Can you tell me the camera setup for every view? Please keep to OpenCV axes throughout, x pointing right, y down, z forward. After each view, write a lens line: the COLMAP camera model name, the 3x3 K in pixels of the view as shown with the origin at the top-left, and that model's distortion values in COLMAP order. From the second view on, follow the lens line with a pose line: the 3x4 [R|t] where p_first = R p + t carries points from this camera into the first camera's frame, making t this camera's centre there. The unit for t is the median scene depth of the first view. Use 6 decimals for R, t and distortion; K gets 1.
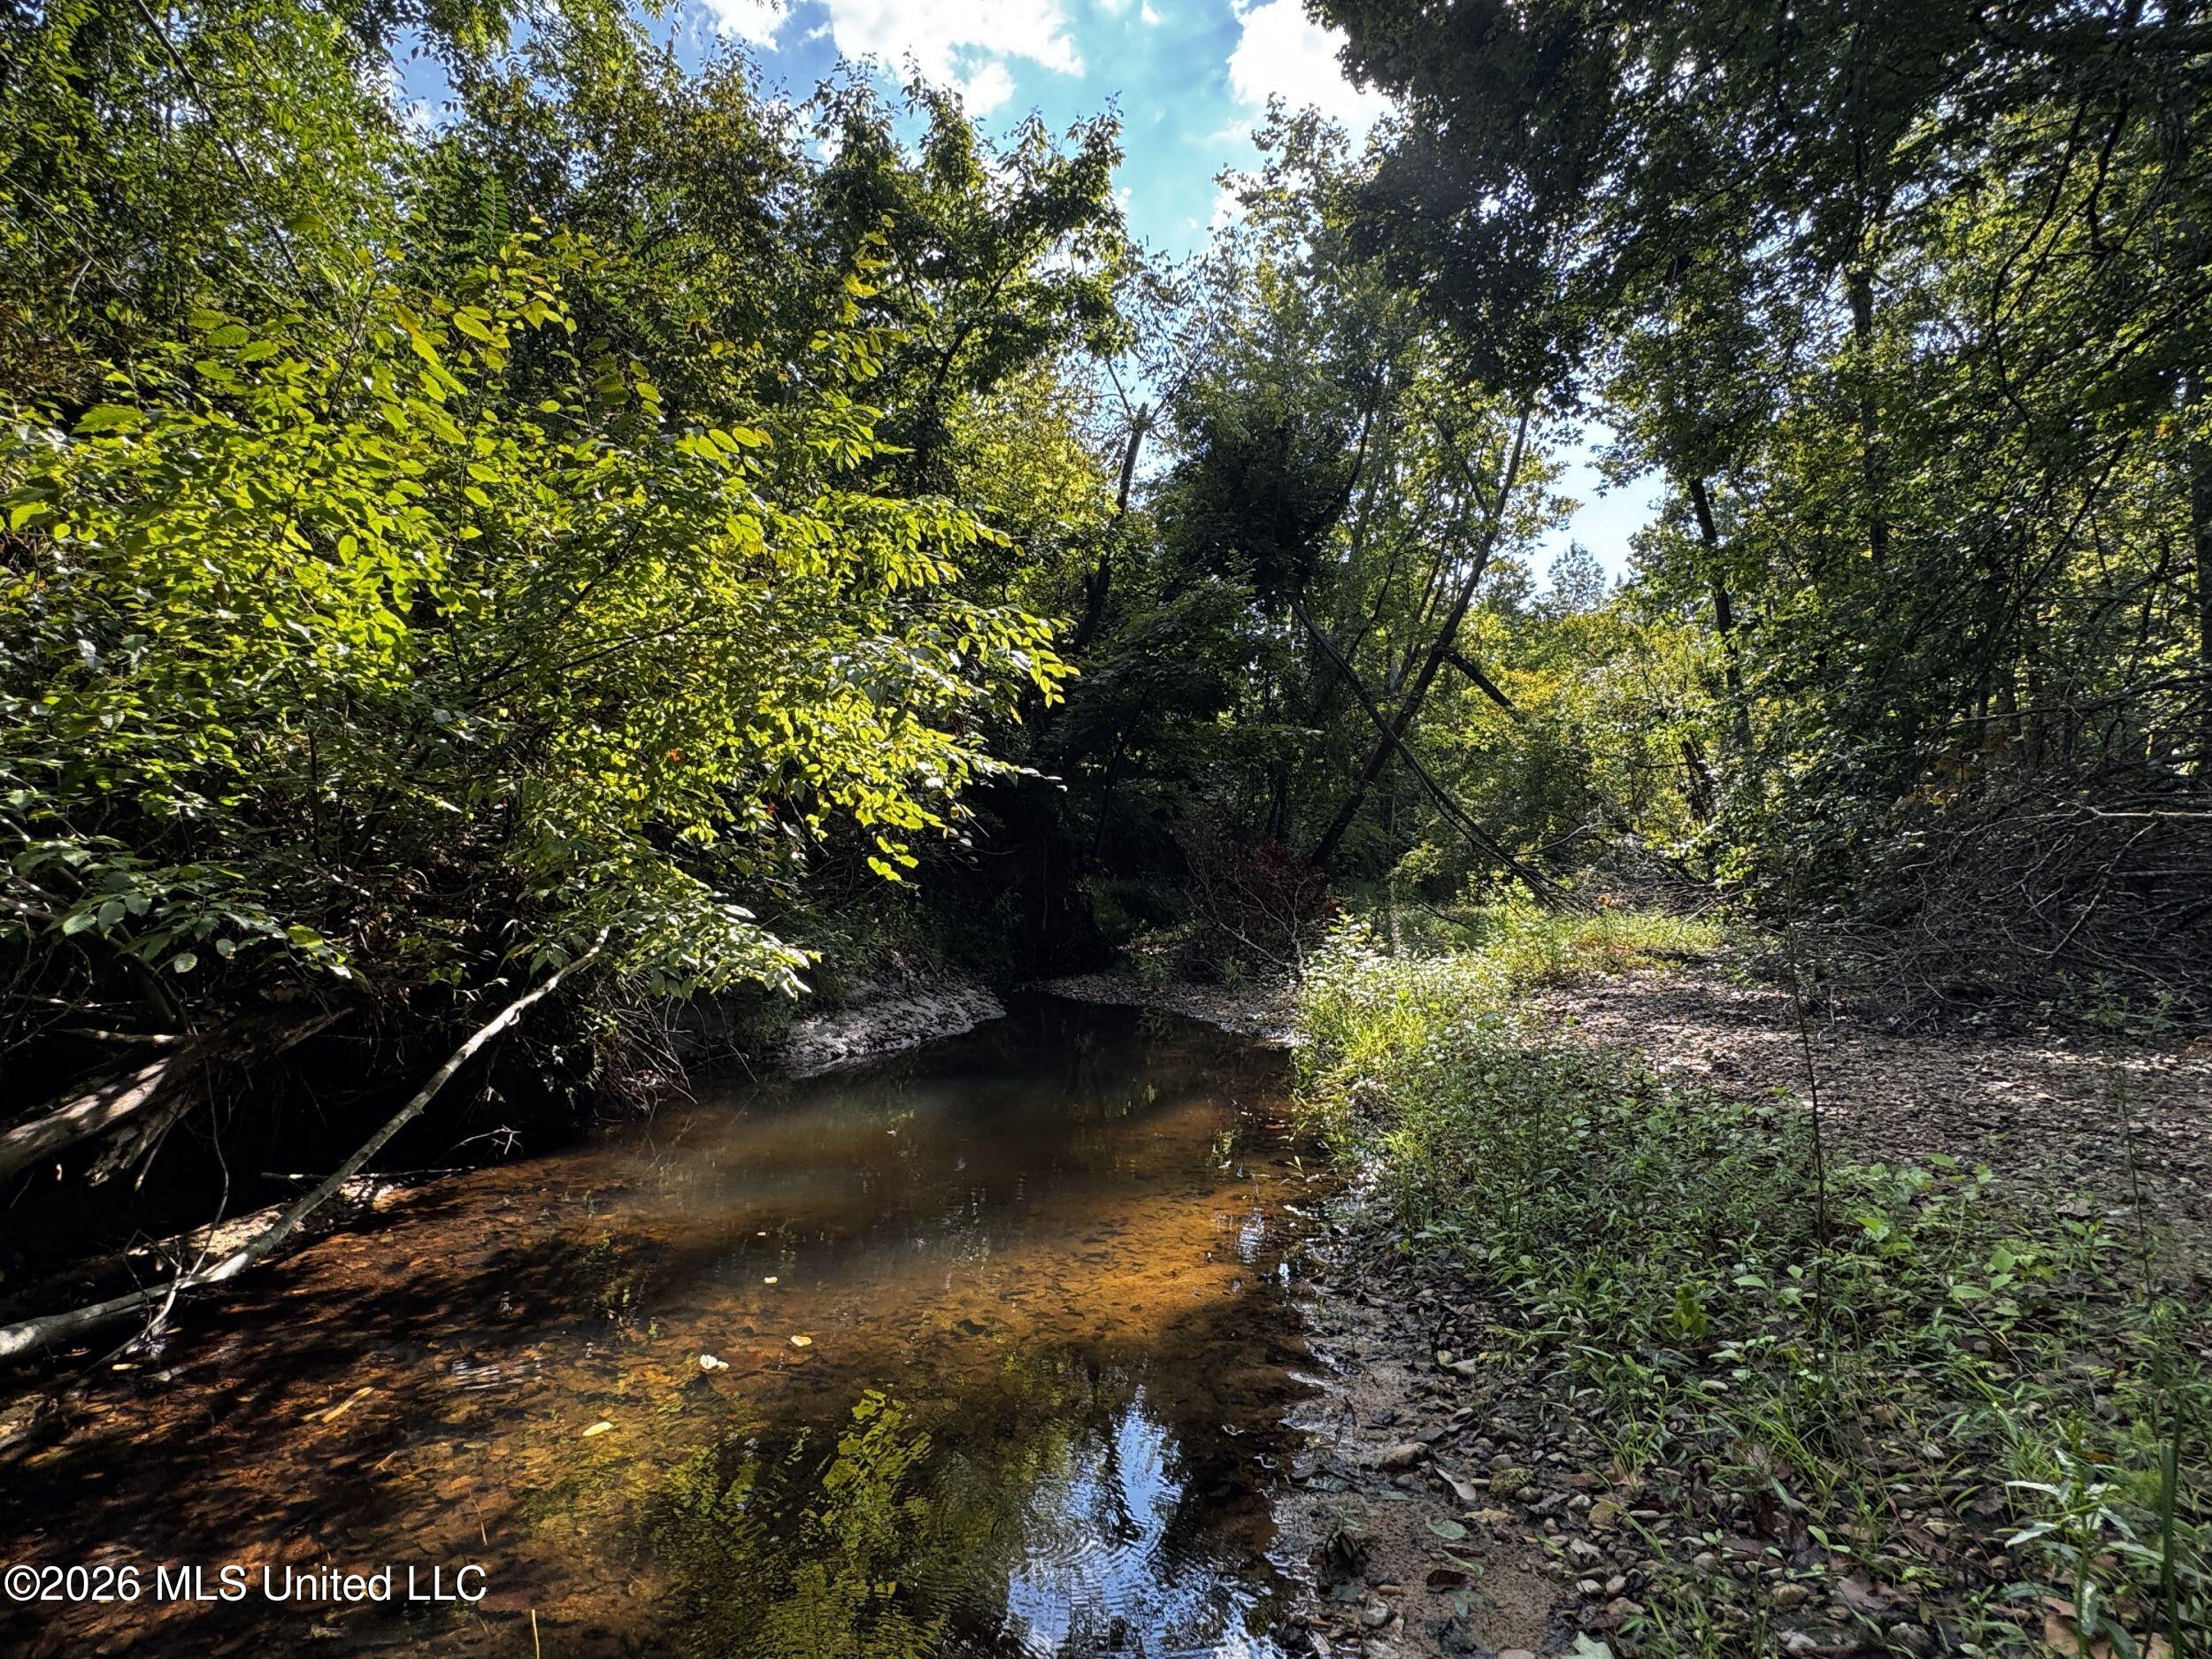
lens RADIAL K [[1158.1, 0, 1106.8], [0, 1158.1, 825.4], [0, 0, 1]] dist [0.000496, 0.000025]
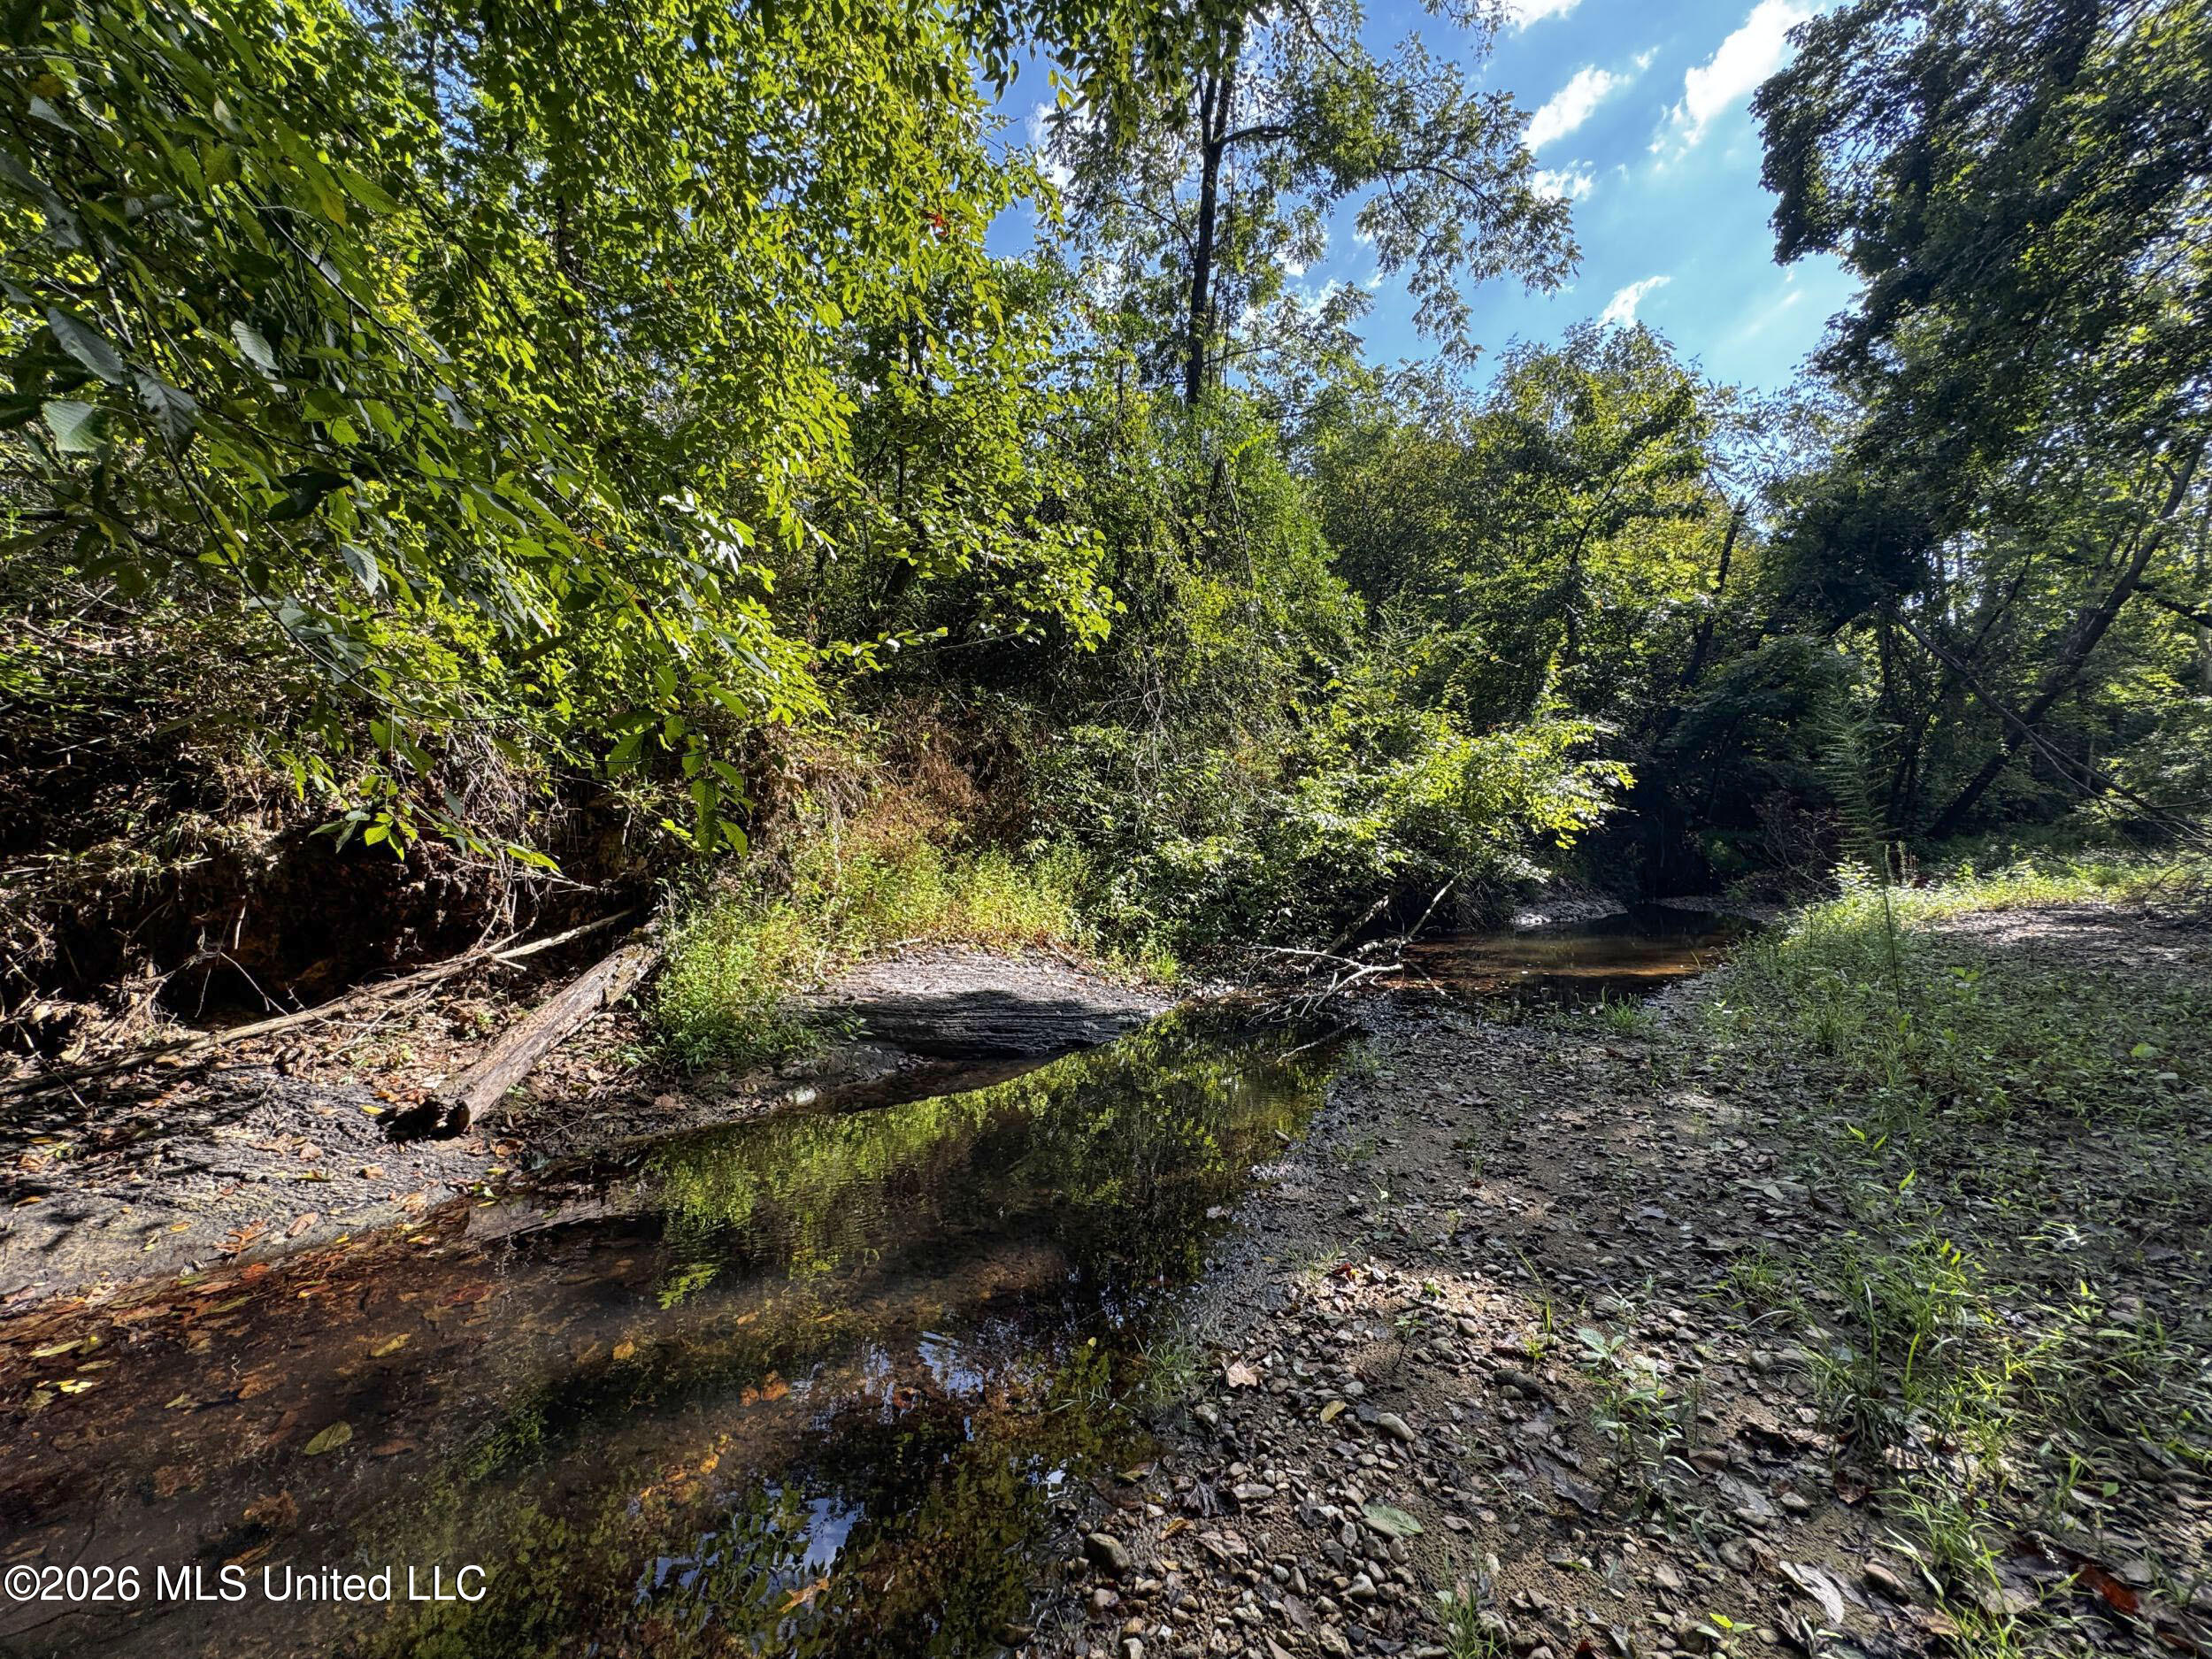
lens RADIAL K [[890.3, 0, 1101.2], [0, 890.3, 823.2], [0, 0, 1]] dist [0.001058, 0.000199]
pose [[0.799460, -0.019977, -0.600387, 0.112198], [0.042219, 0.998844, 0.022983, -0.060590], [0.599234, -0.043722, 0.799379, -0.750395]]
